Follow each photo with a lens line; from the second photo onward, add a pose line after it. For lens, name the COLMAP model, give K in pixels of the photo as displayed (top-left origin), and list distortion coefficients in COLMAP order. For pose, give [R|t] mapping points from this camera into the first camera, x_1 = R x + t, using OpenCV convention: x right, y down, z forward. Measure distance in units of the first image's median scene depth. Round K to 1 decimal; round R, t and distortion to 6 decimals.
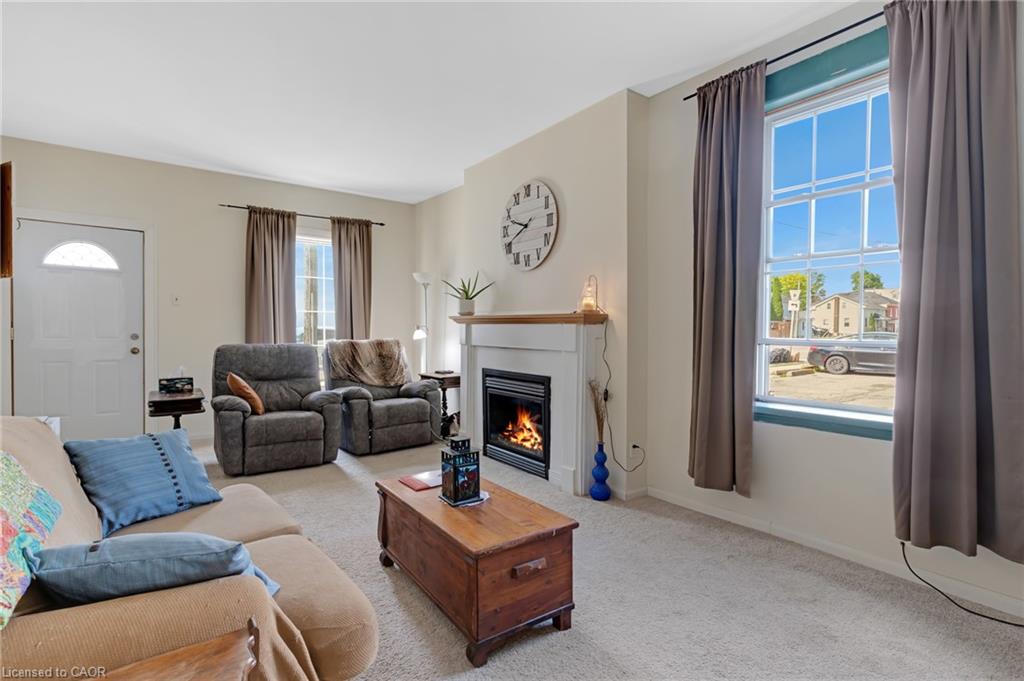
lens RADIAL K [[487.5, 0, 507.6], [0, 487.5, 343.3], [0, 0, 1]] dist [-0.006754, 0.000155]
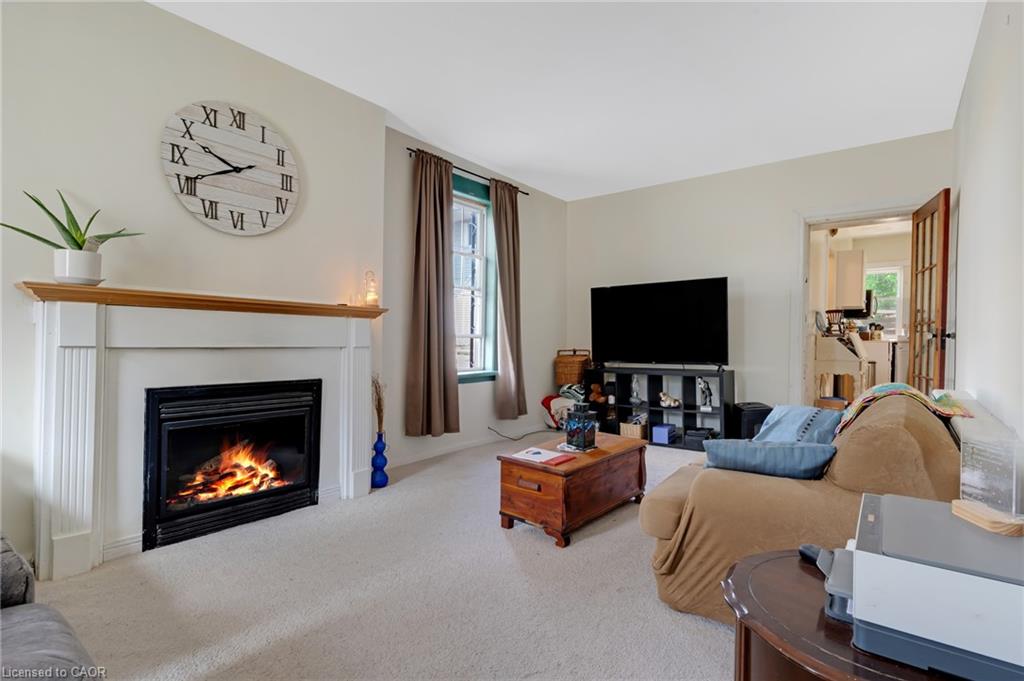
lens RADIAL K [[487.5, 0, 511.8], [0, 487.5, 338.8], [0, 0, 1]] dist [-0.006754, 0.000155]
pose [[-0.266969, -0.000692, 0.963705, -0.717649], [0.027575, 0.999585, 0.008357, 0.000258], [-0.963310, 0.028806, -0.266839, 0.818390]]
